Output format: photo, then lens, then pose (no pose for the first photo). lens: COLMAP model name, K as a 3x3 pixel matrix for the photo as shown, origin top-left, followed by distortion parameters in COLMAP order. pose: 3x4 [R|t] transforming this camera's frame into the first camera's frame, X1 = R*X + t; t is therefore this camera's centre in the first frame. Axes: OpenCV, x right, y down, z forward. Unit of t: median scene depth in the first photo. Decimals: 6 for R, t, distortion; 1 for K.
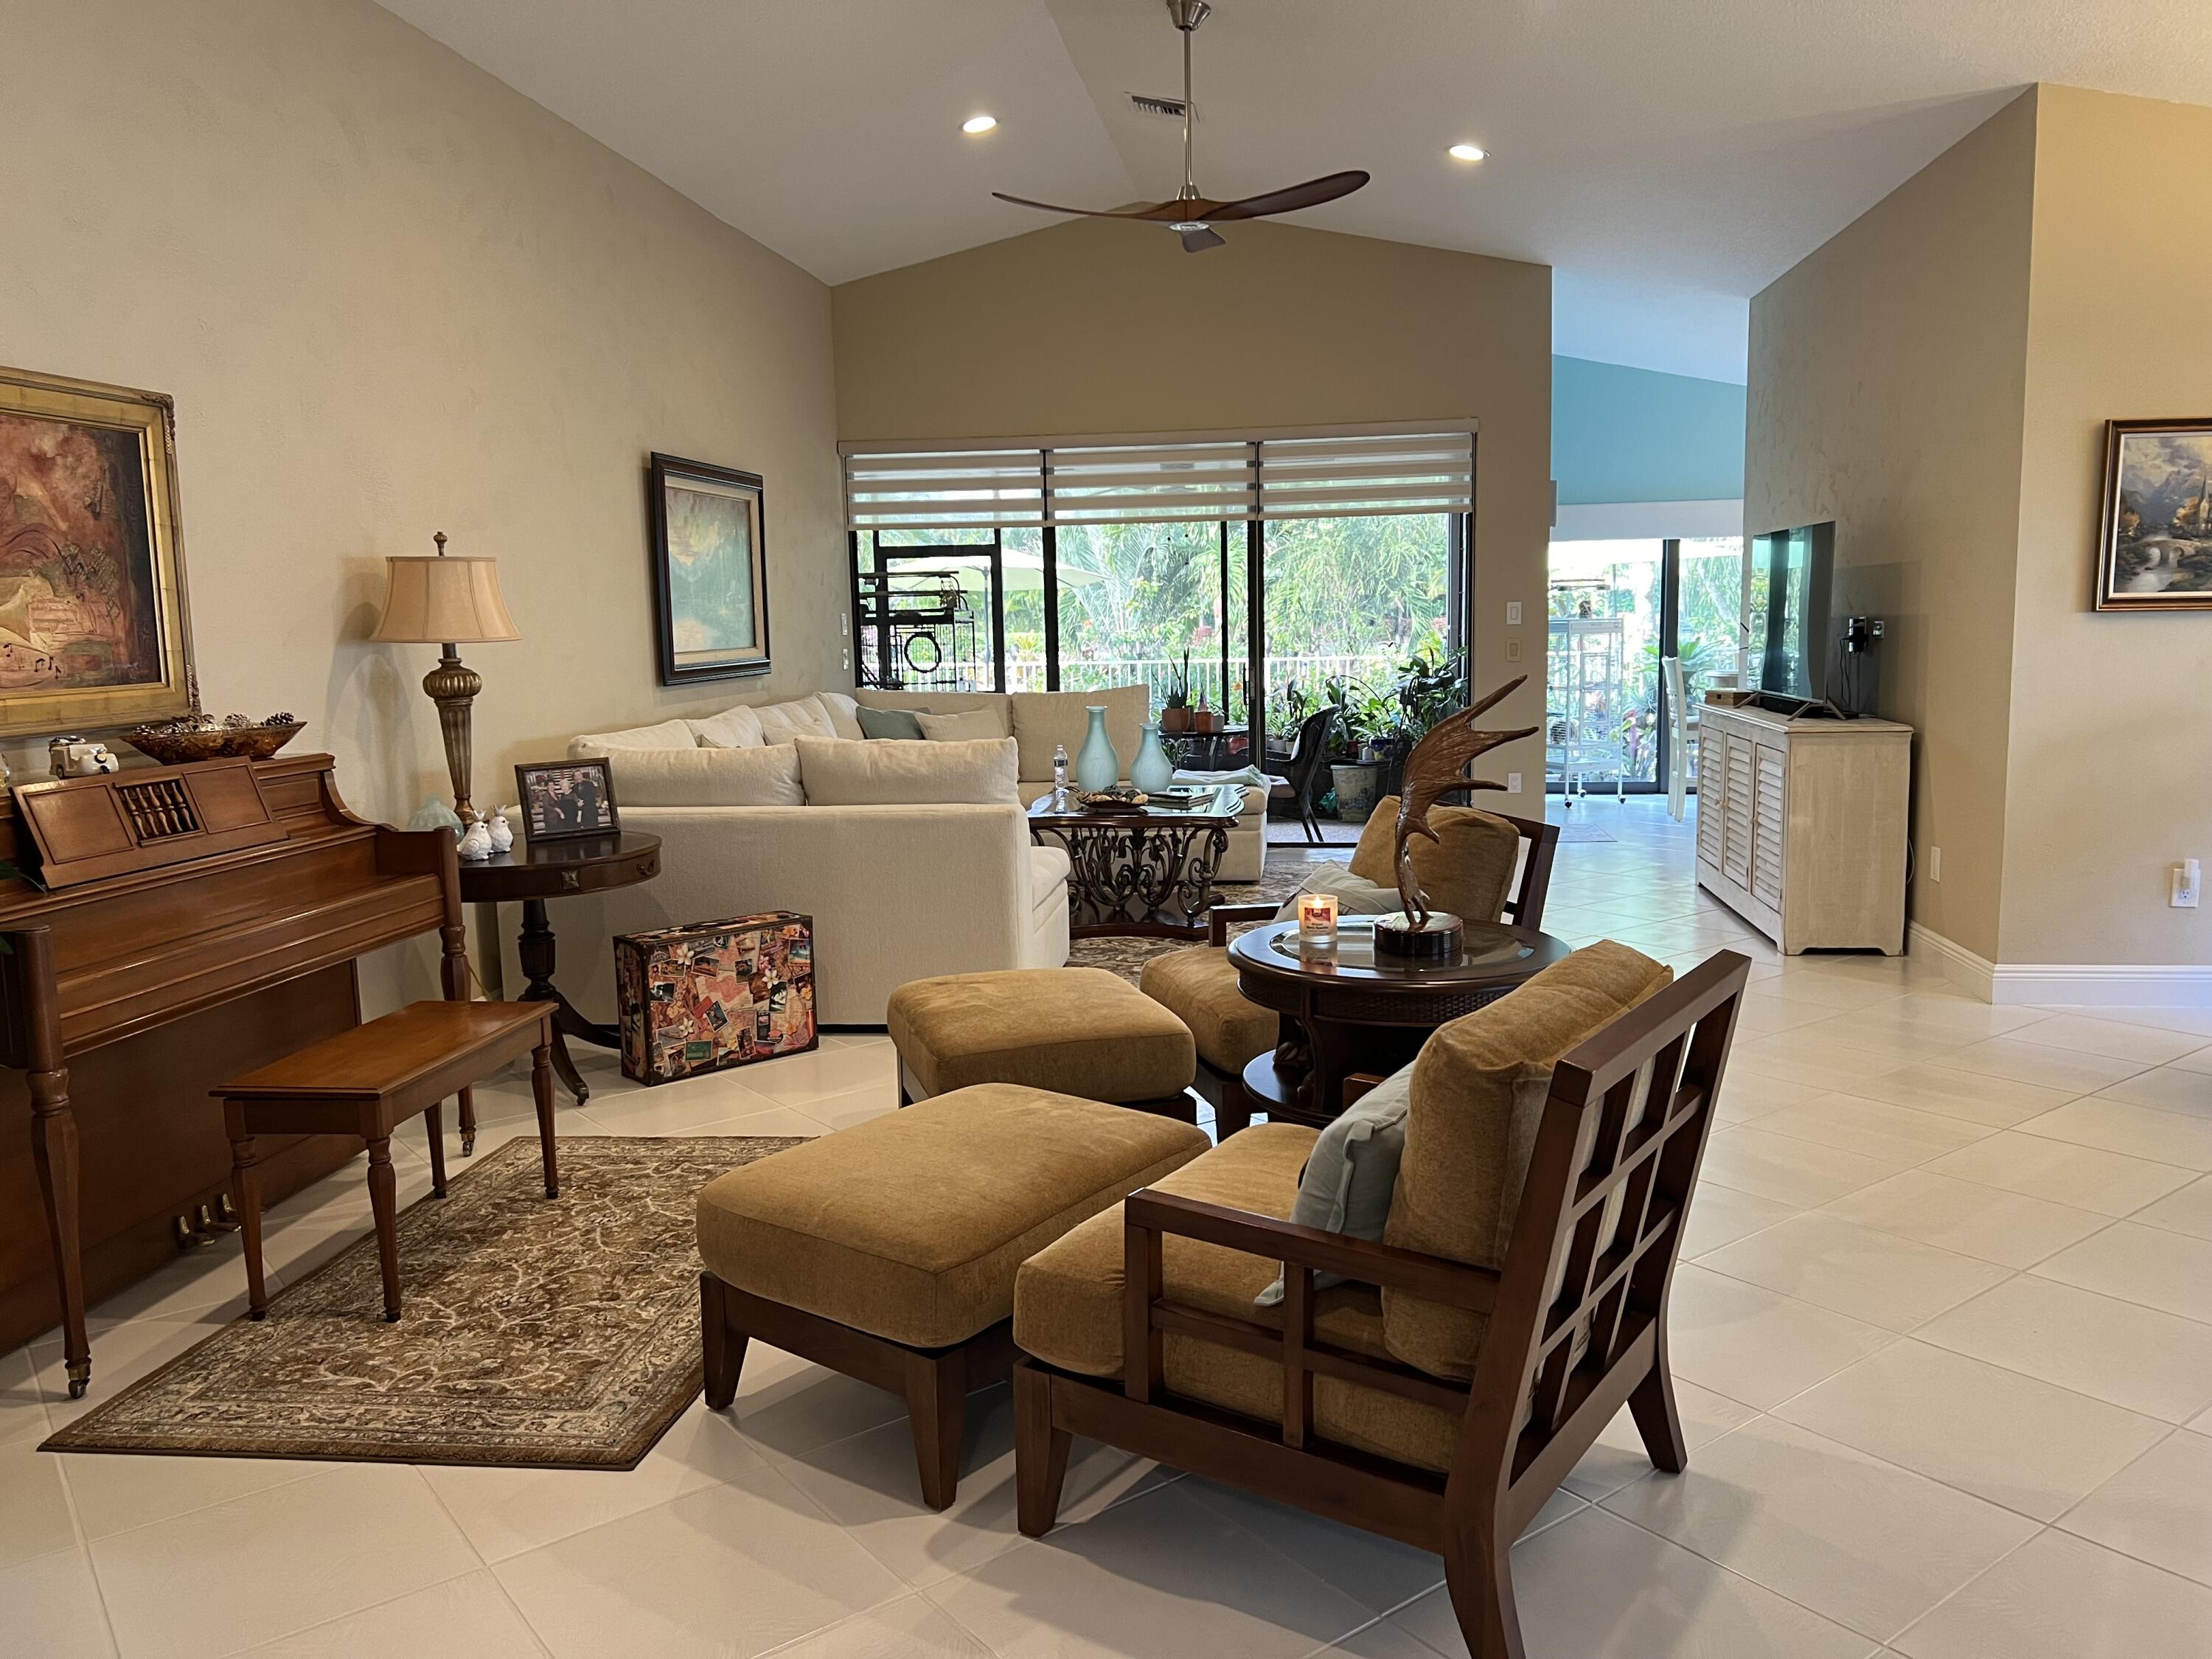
lens RADIAL K [[1656.8, 0, 1107.7], [0, 1656.8, 831.1], [0, 0, 1]] dist [0.047089, -0.046483]
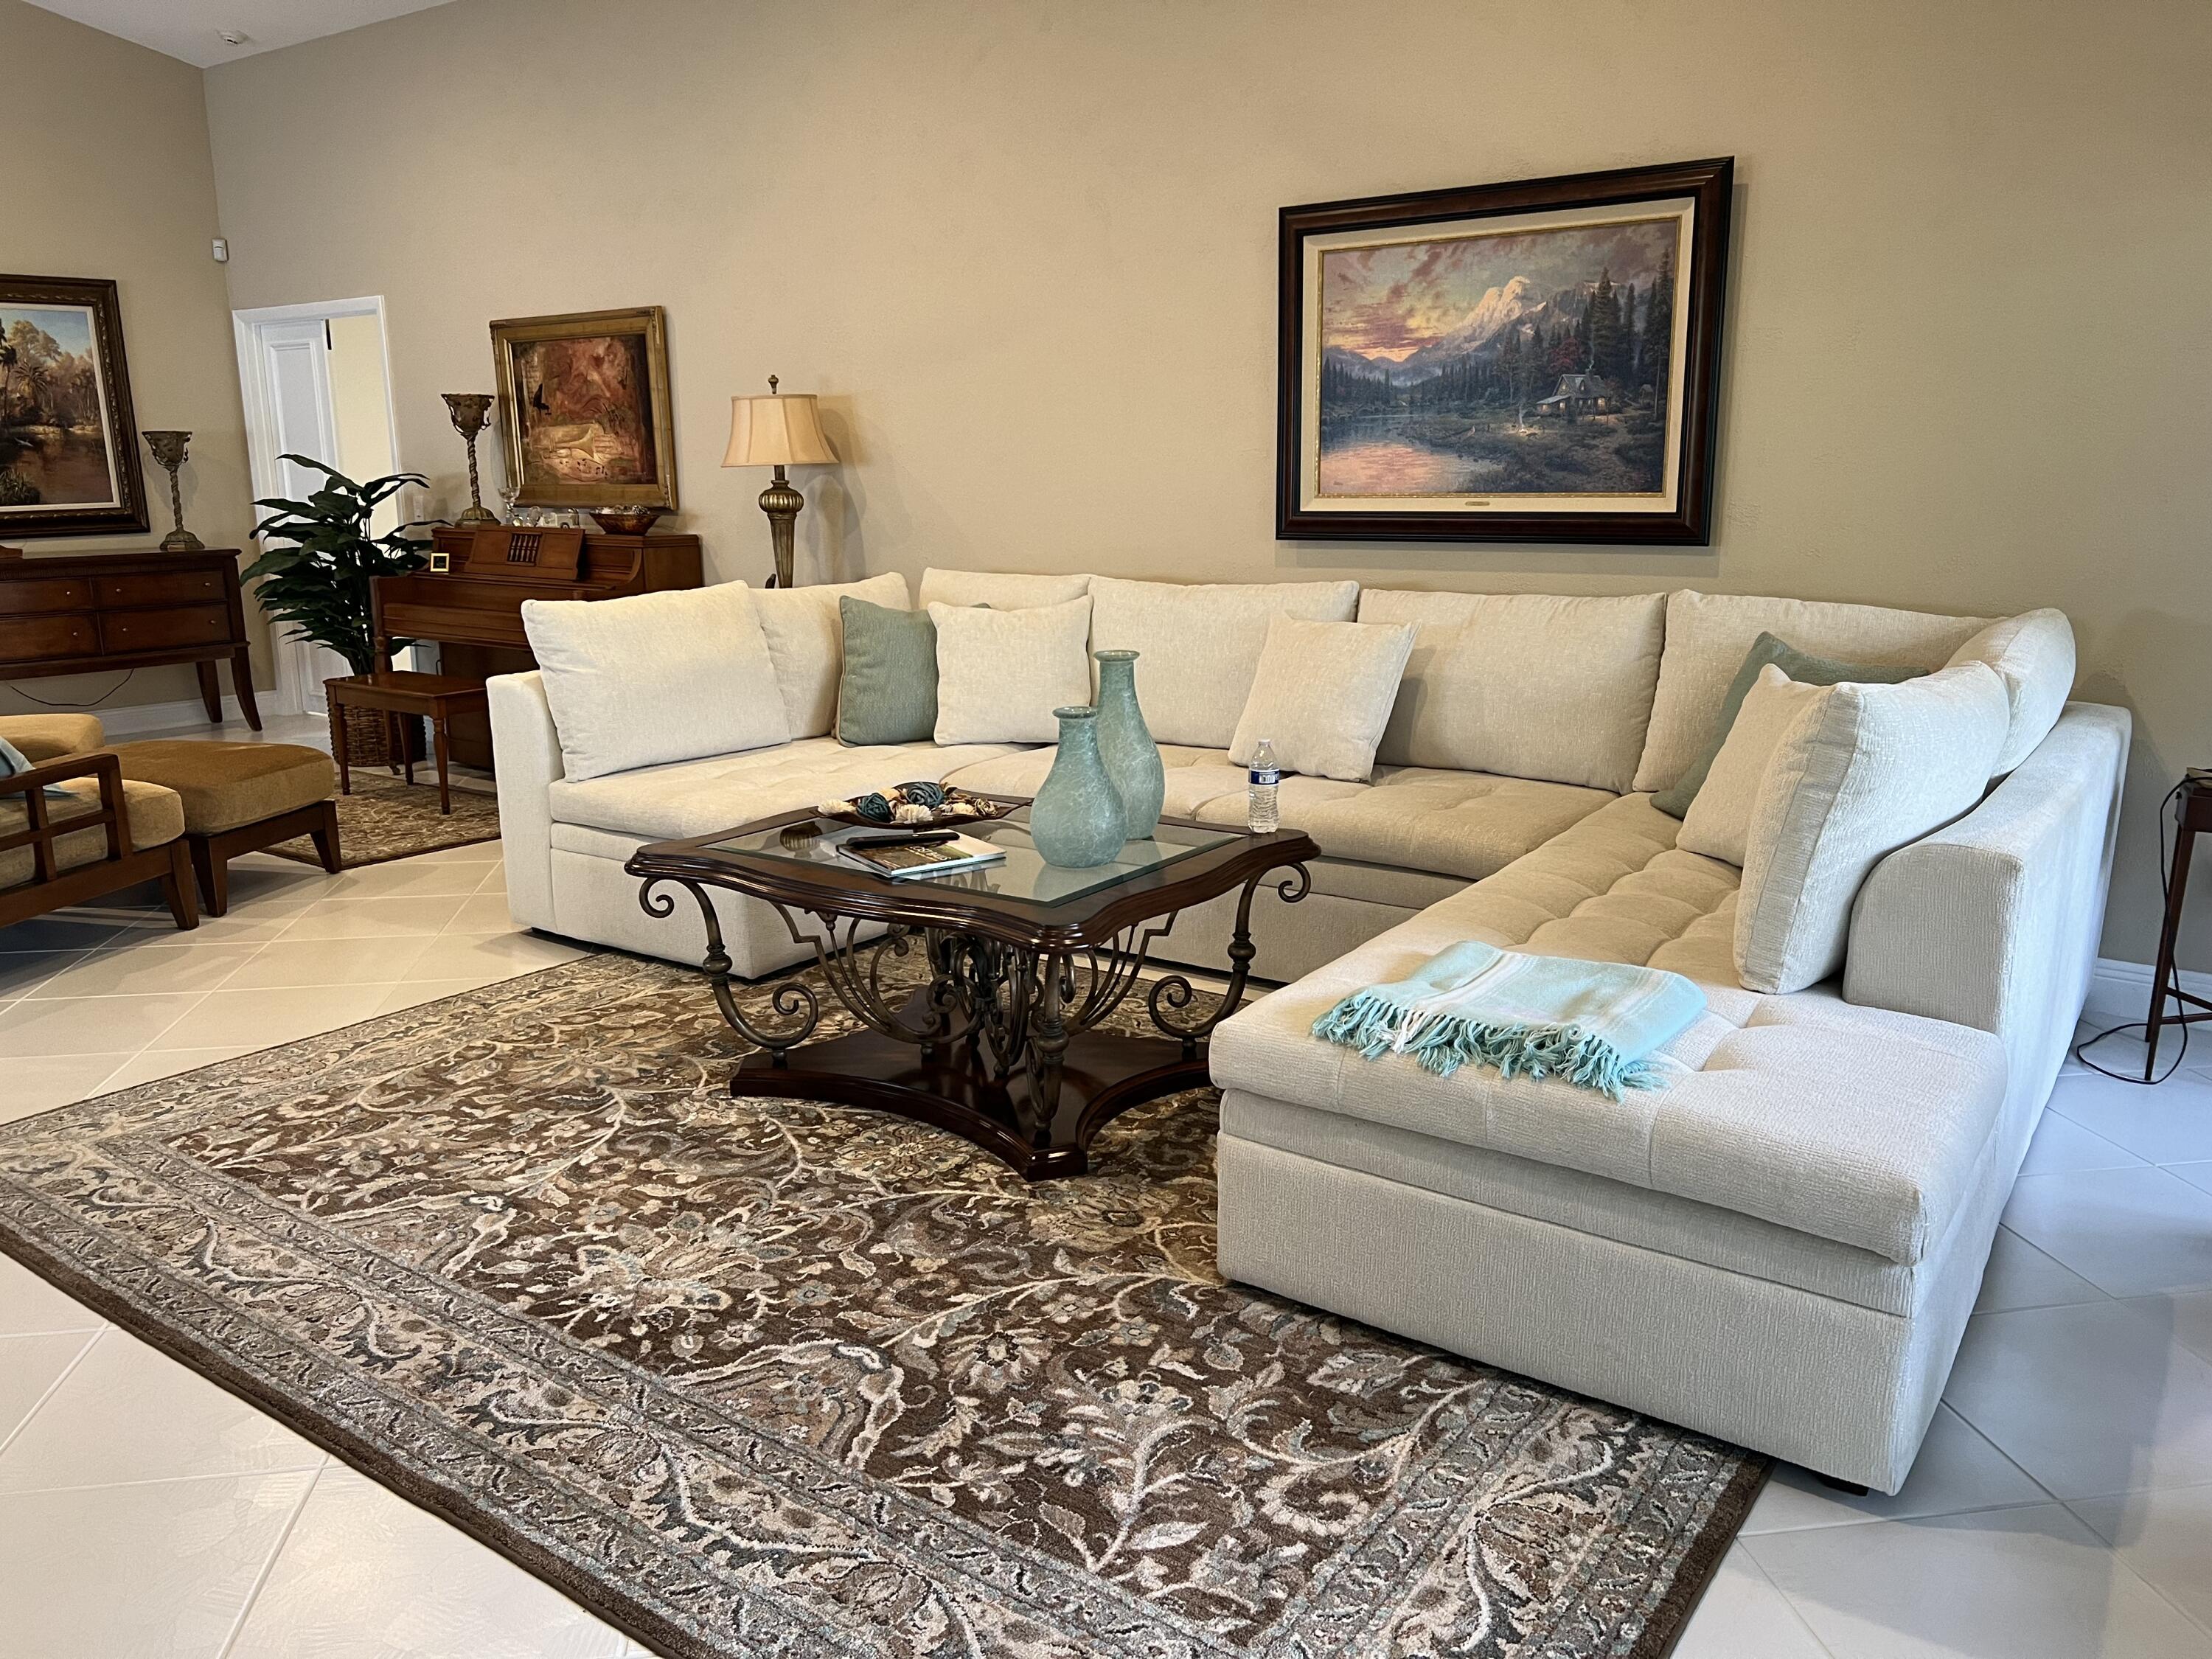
lens RADIAL K [[1656.8, 0, 1125.7], [0, 1656.8, 818.5], [0, 0, 1]] dist [0.047089, -0.046483]
pose [[-0.455962, 0.208923, -0.865130, 0.769961], [-0.104390, 0.952793, 0.285111, -0.308984], [0.883856, 0.220311, -0.412628, 2.278934]]
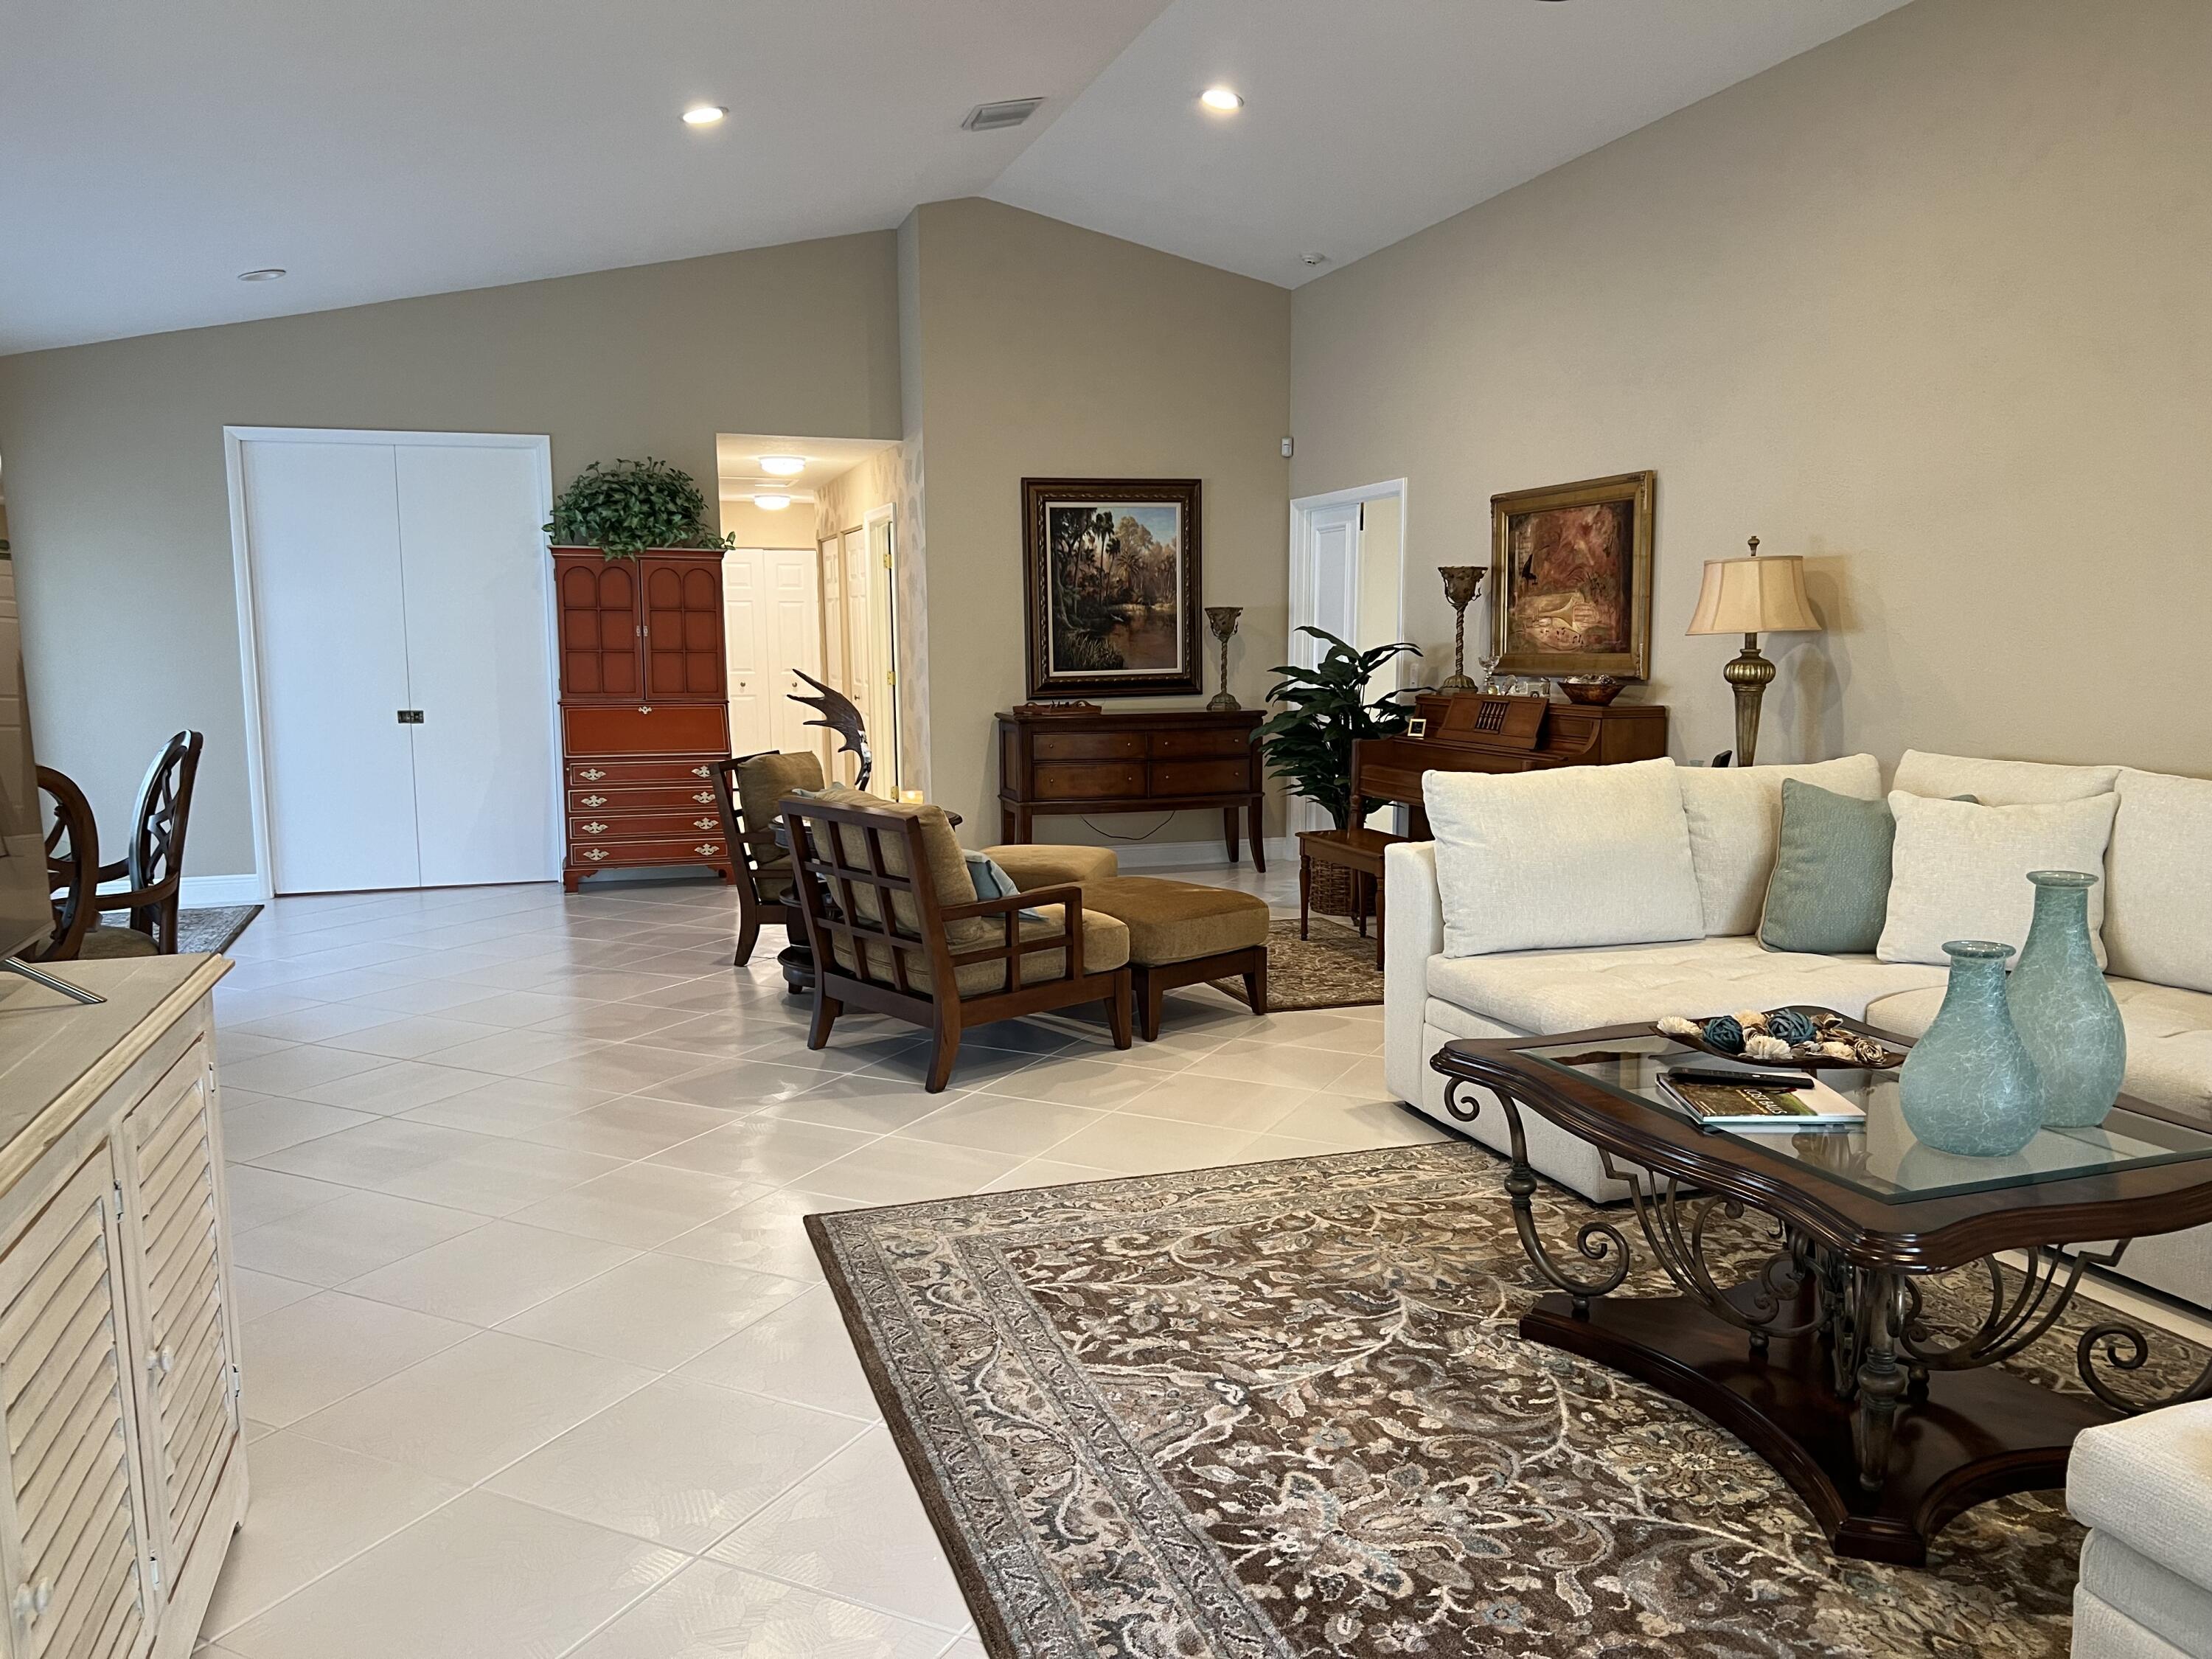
lens RADIAL K [[1656.8, 0, 1119.7], [0, 1656.8, 840.3], [0, 0, 1]] dist [0.047089, -0.046483]
pose [[-0.890036, 0.081544, -0.448538, 0.631577], [-0.036671, 0.967880, 0.248725, -0.308651], [0.454412, 0.237823, -0.858458, 2.293855]]
